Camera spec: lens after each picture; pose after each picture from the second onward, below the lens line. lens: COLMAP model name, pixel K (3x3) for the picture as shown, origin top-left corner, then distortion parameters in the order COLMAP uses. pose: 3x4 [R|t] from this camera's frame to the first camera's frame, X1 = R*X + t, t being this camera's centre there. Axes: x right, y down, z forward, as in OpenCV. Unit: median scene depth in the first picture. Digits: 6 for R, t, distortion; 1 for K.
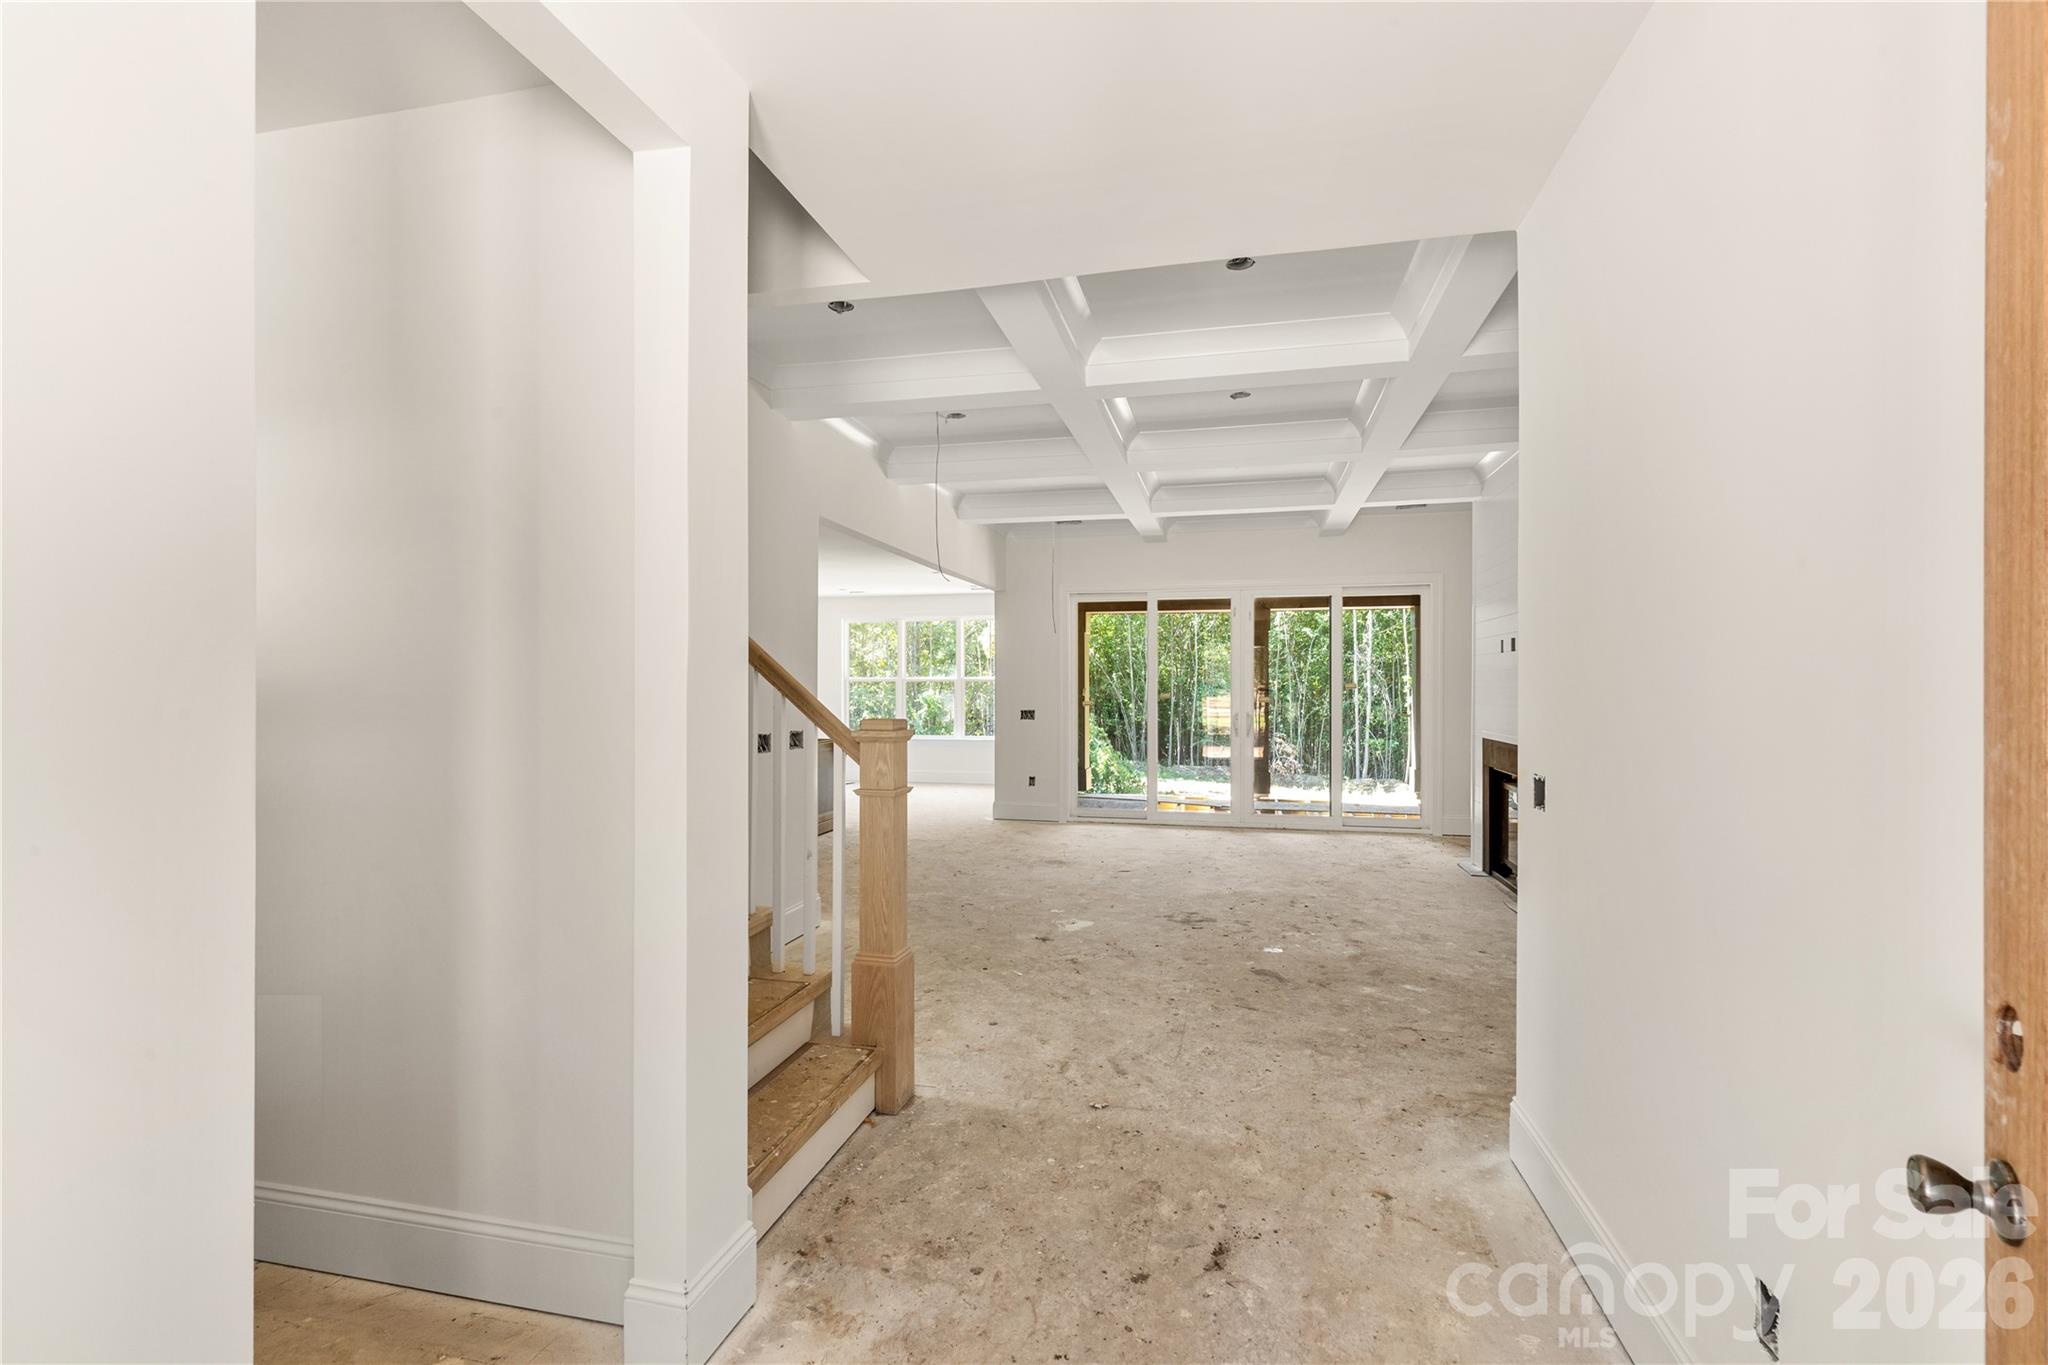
lens RADIAL K [[928.4, 0, 1002.1], [0, 928.4, 682.6], [0, 0, 1]] dist [0.006961, -0.001253]
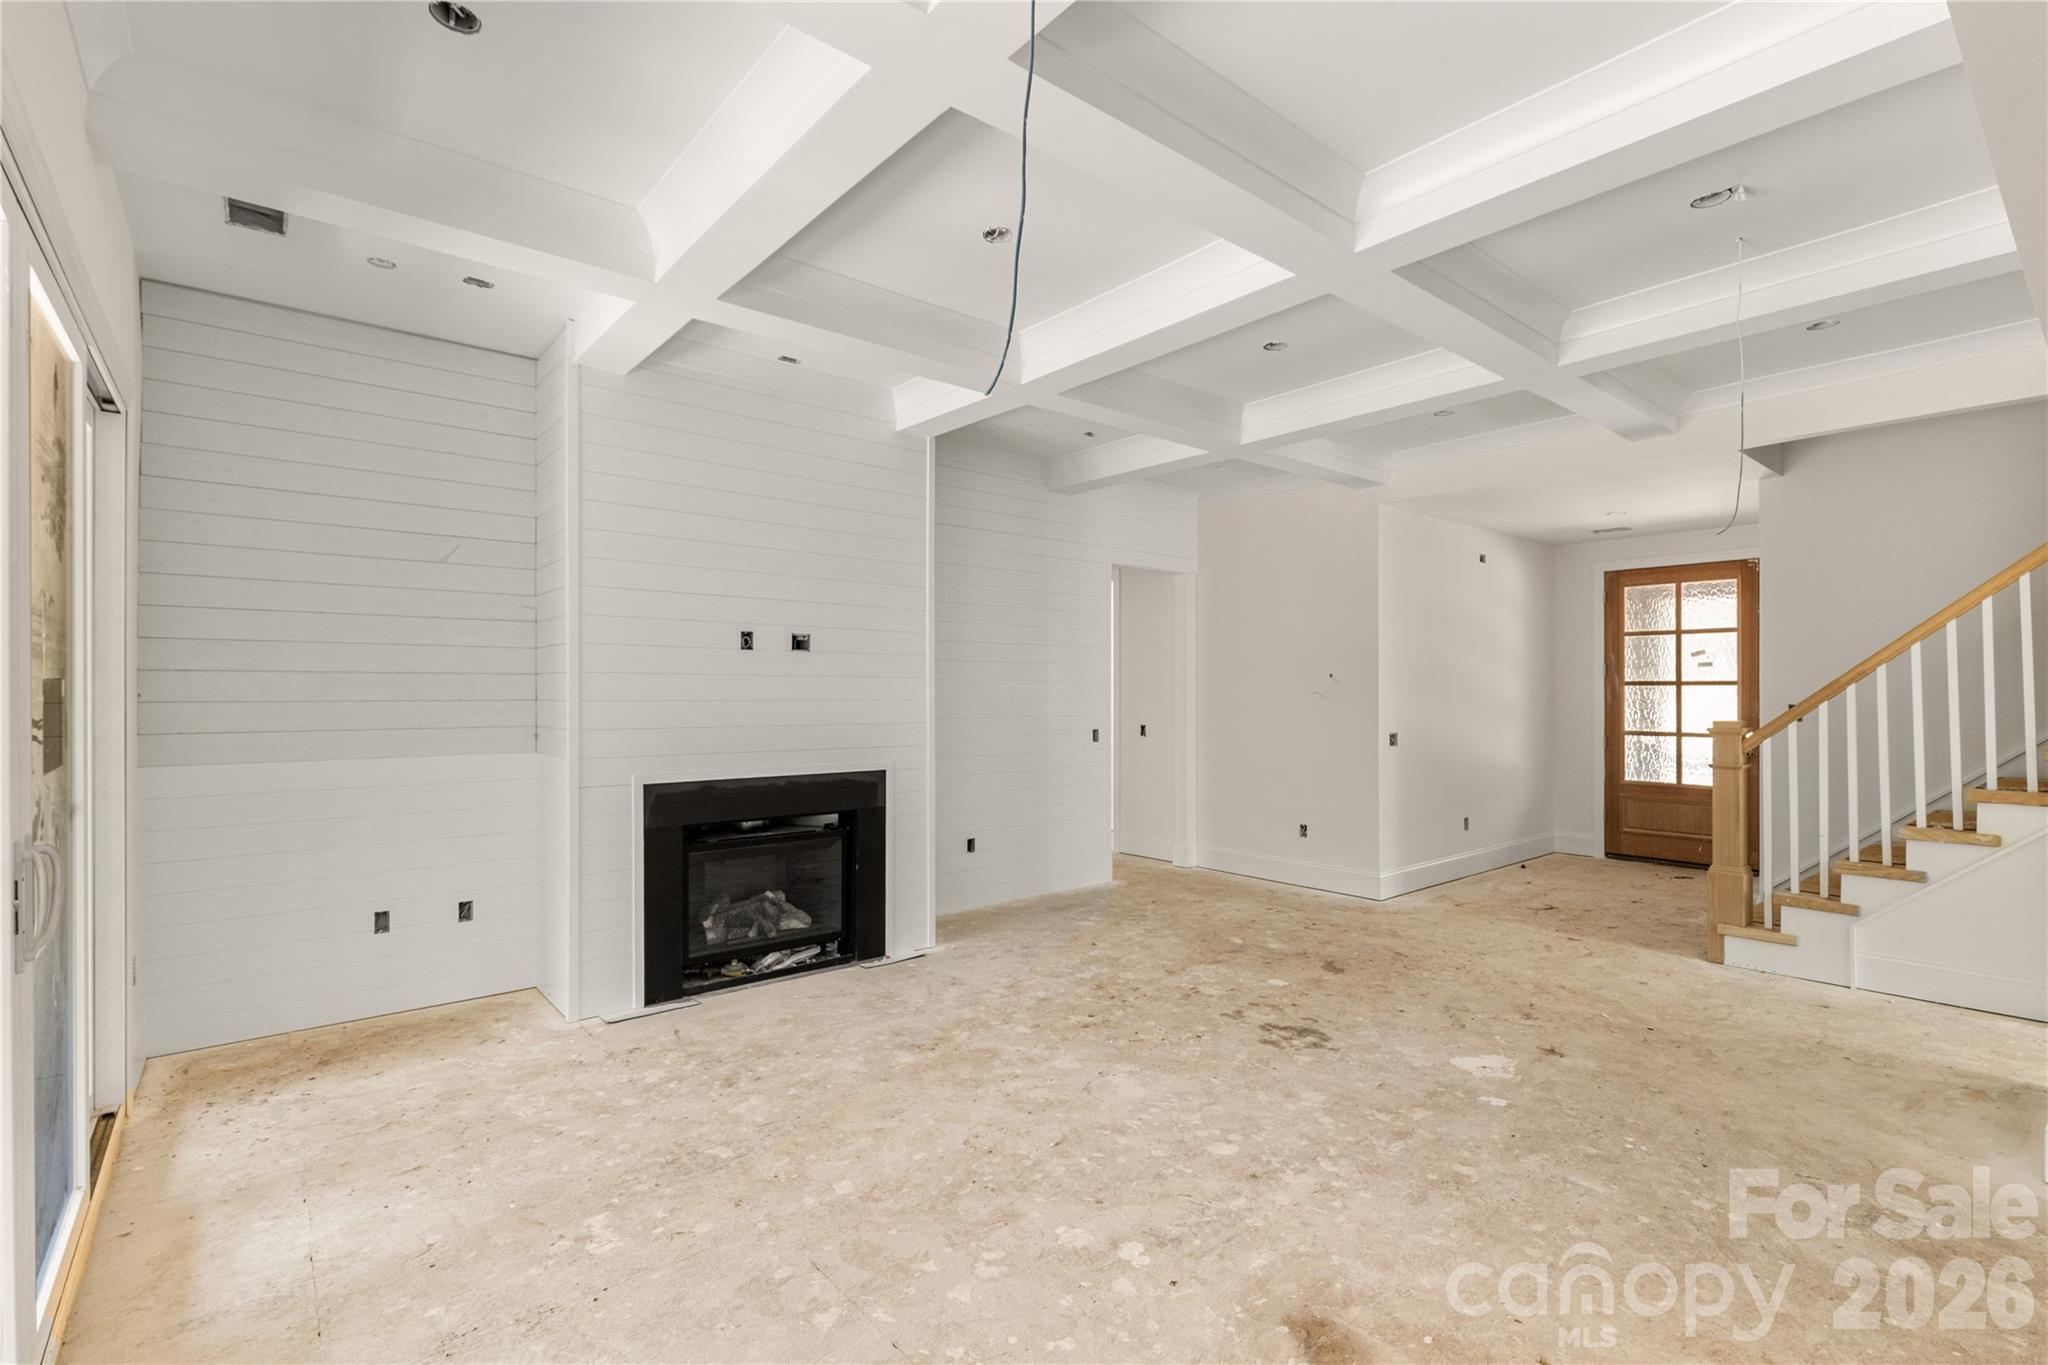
lens RADIAL K [[928.4, 0, 1008.0], [0, 928.4, 694.0], [0, 0, 1]] dist [0.006961, -0.001253]
pose [[-0.808513, 0.000819, 0.588478, -0.039688], [-0.002252, 0.999987, -0.004486, 0.000970], [-0.588474, -0.004952, -0.808501, 1.816665]]
